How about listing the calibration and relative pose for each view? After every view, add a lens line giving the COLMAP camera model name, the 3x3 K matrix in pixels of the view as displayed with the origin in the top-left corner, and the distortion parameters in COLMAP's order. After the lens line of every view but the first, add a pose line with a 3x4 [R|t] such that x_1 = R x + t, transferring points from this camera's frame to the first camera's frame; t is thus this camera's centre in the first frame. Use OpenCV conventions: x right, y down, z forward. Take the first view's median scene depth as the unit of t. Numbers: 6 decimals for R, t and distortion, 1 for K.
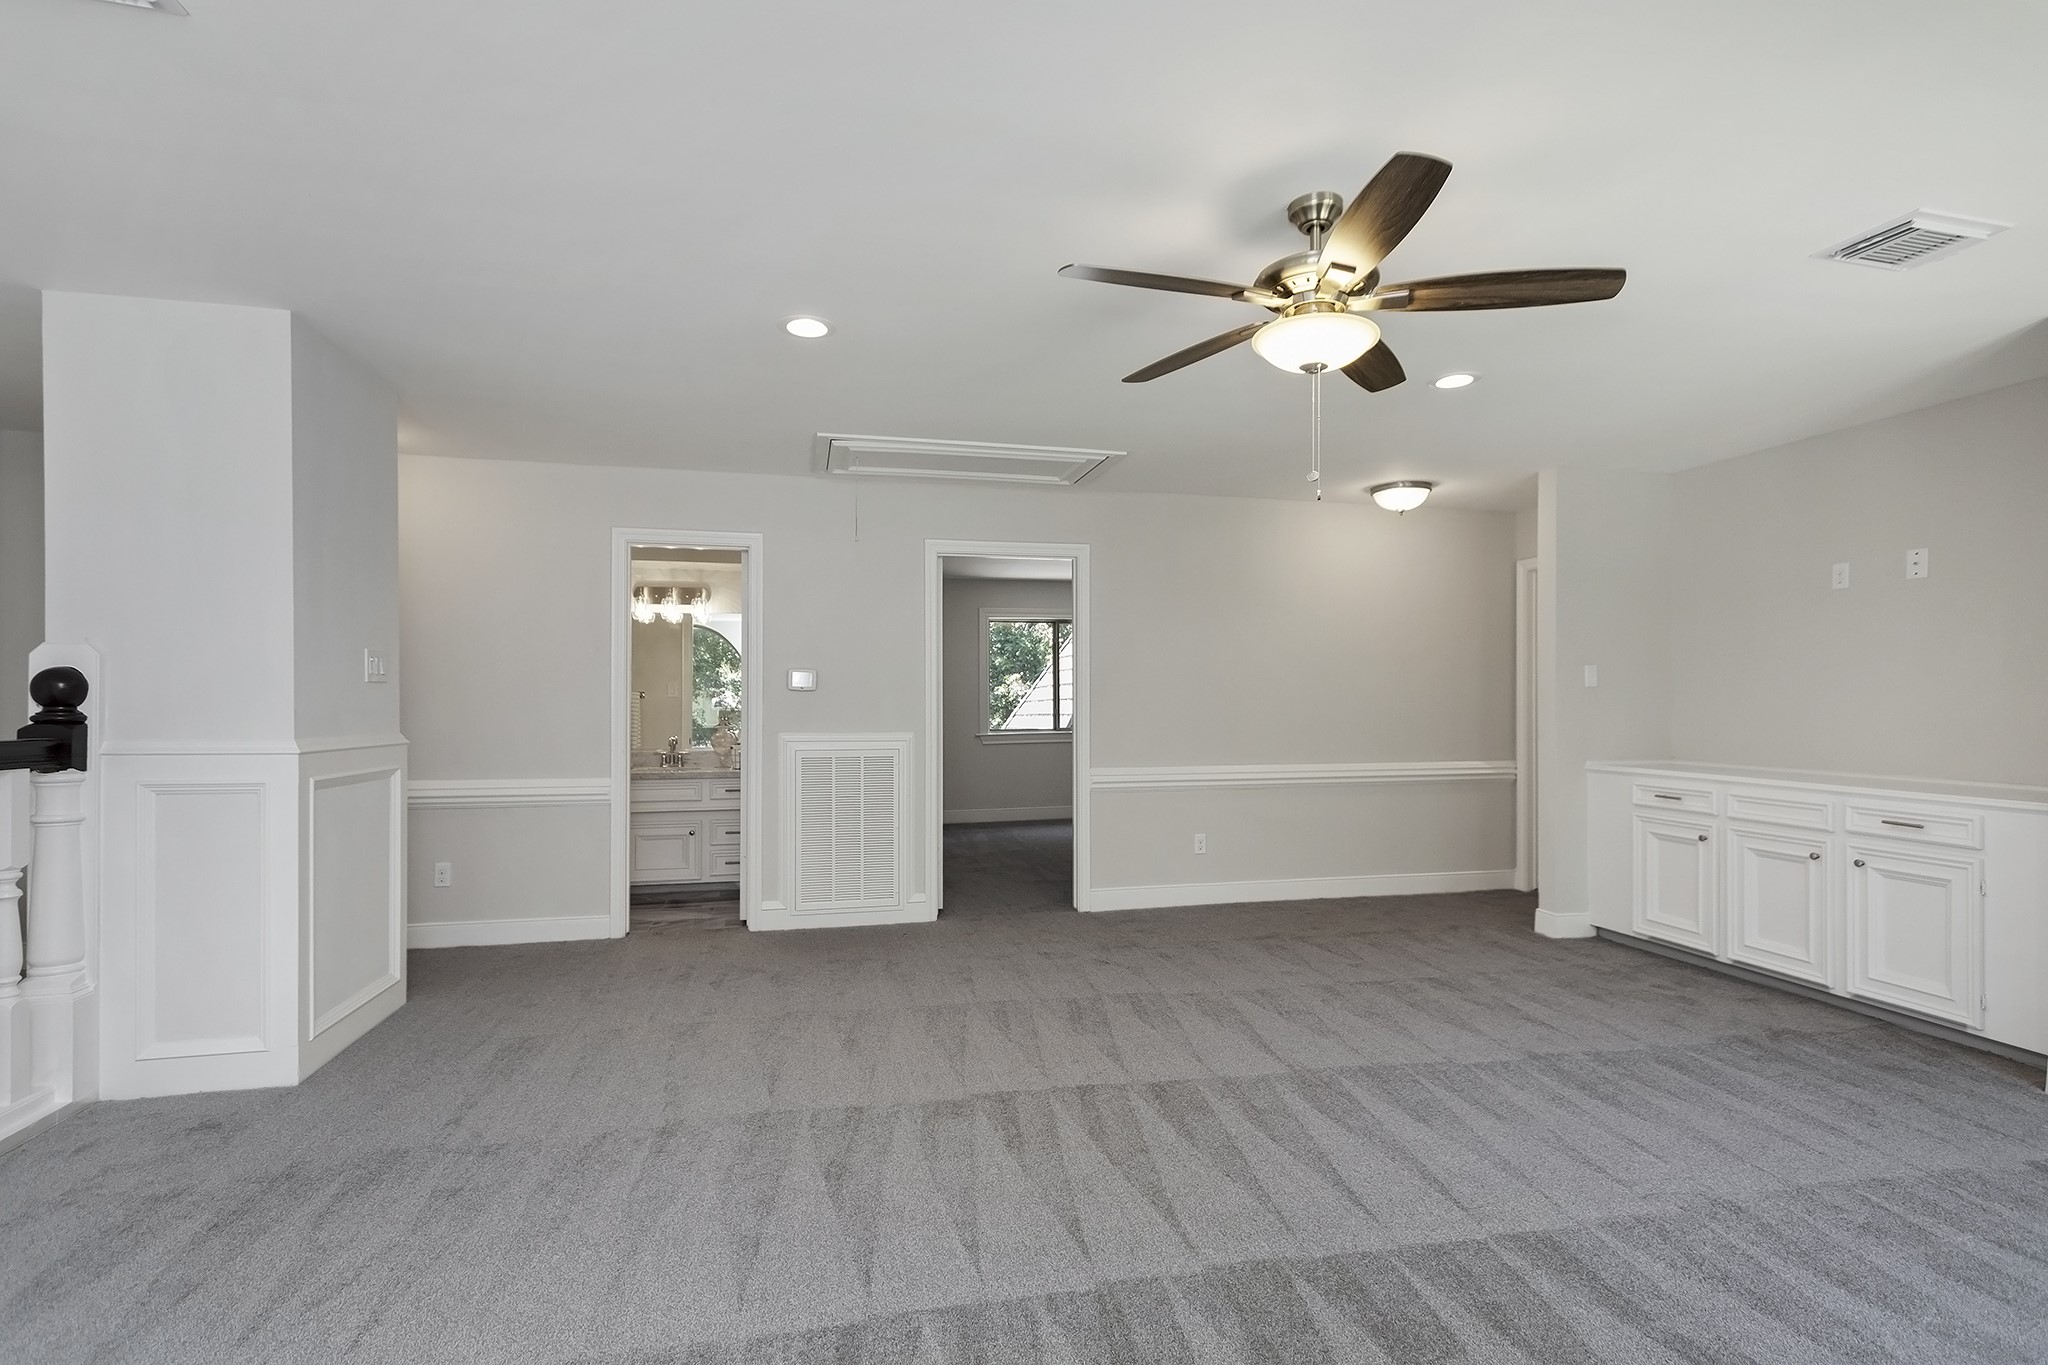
lens RADIAL K [[932.3, 0, 1029.2], [0, 932.3, 701.7], [0, 0, 1]] dist [0.007212, -0.000359]
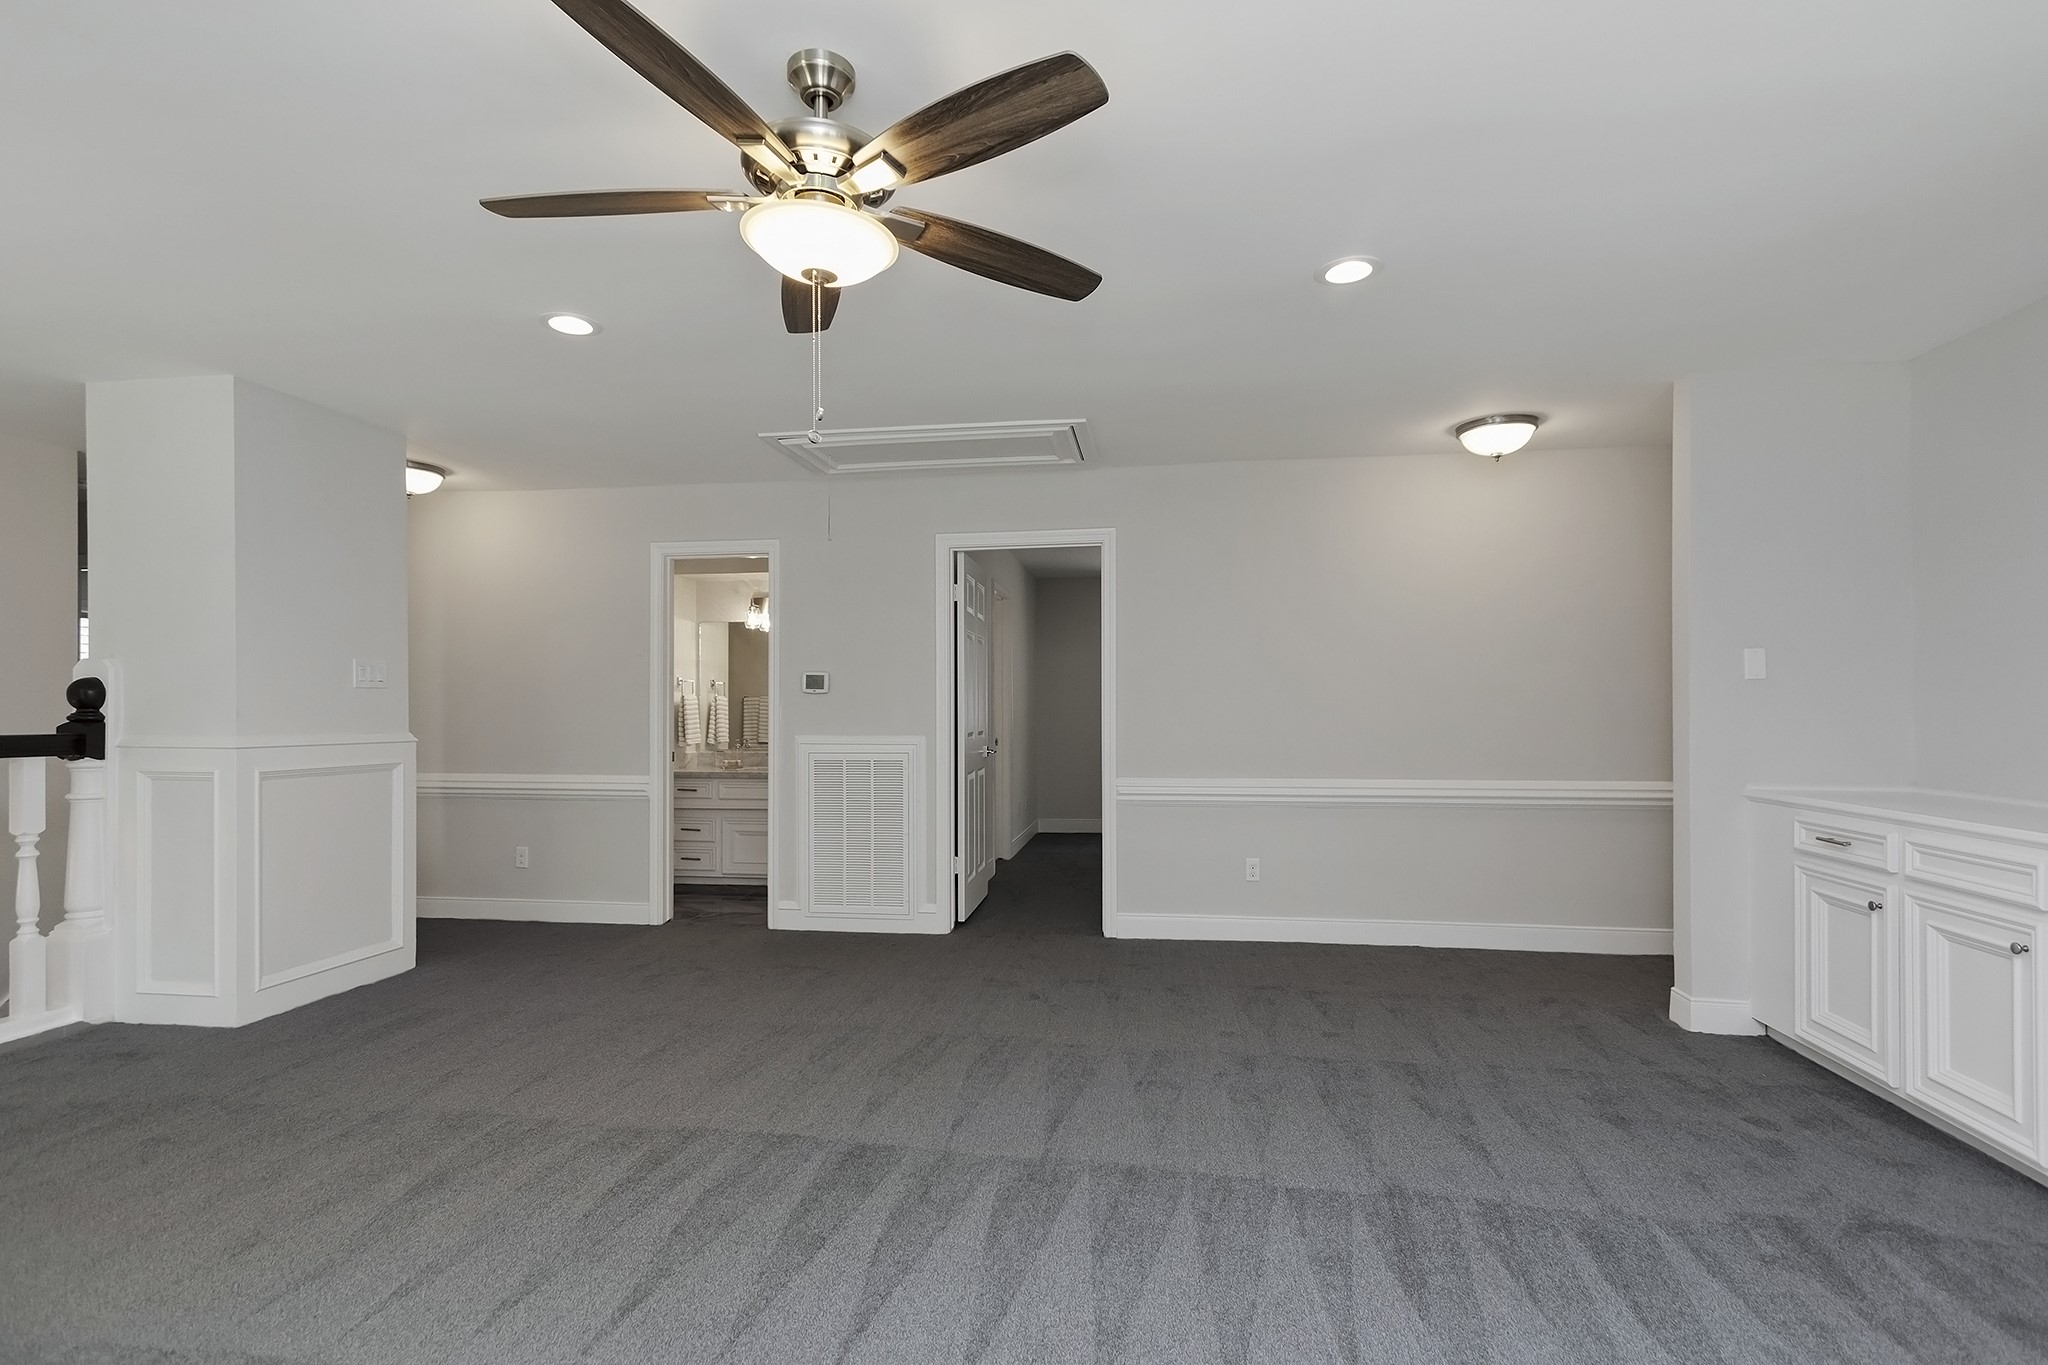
lens RADIAL K [[938.1, 0, 1030.5], [0, 938.1, 706.9], [0, 0, 1]] dist [0.007874, -0.000617]
pose [[0.934803, -0.002310, -0.355160, 0.435159], [0.002692, 0.999996, 0.000582, 0.003972], [0.355157, -0.001500, 0.934805, 0.183103]]
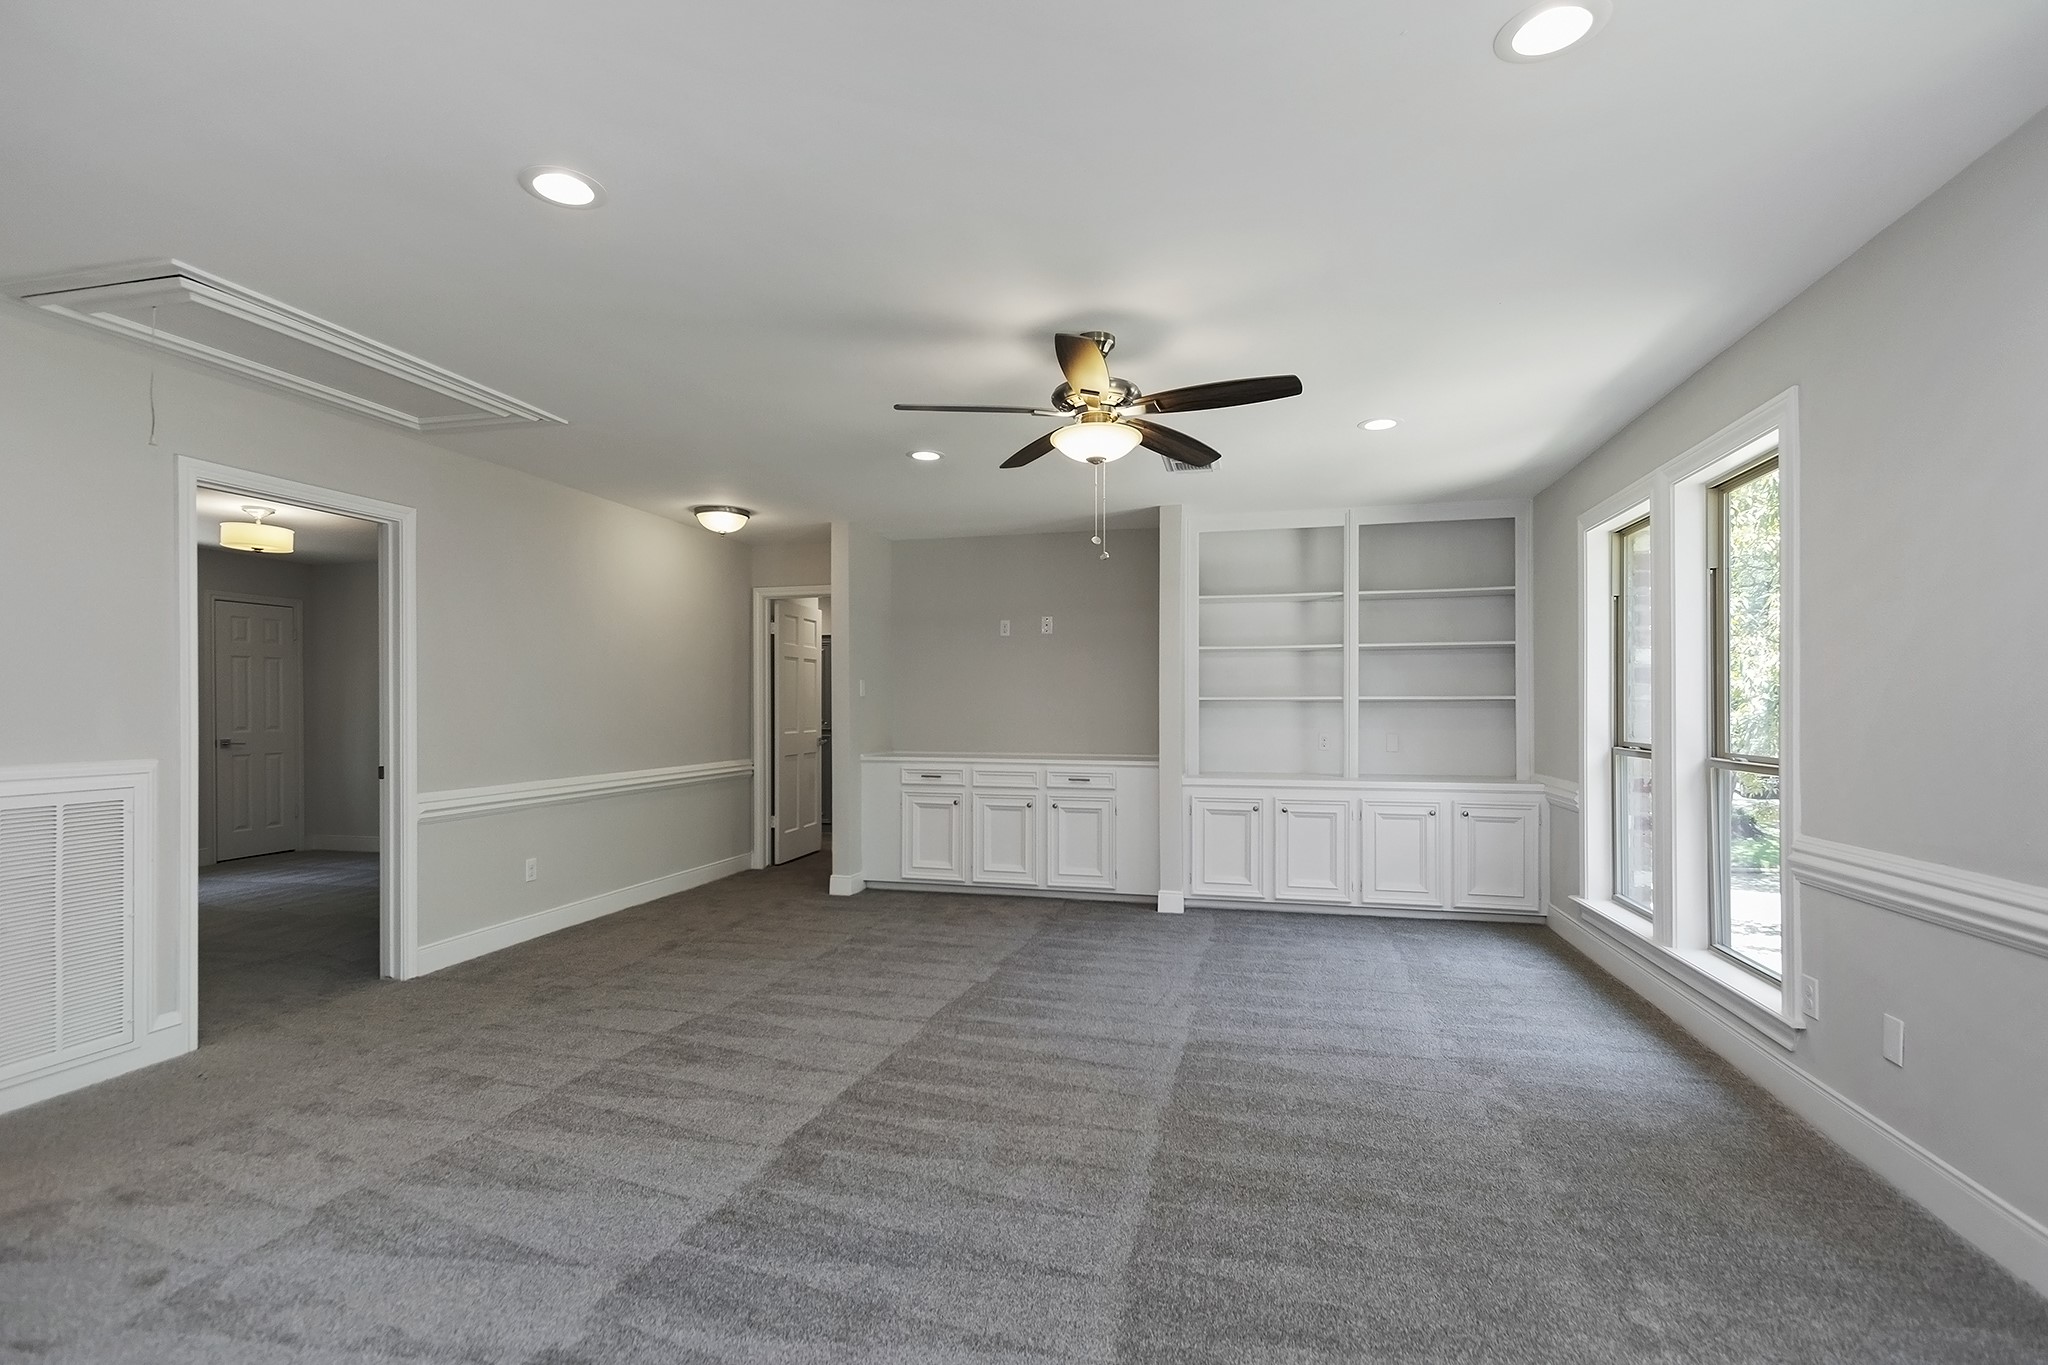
lens RADIAL K [[918.6, 0, 994.7], [0, 918.6, 704.1], [0, 0, 1]] dist [0.008359, -0.000289]
pose [[0.488938, 0.001772, 0.872317, -0.530290], [0.001385, 0.999995, -0.002808, -0.002139], [-0.872318, 0.002581, 0.488933, 0.276842]]
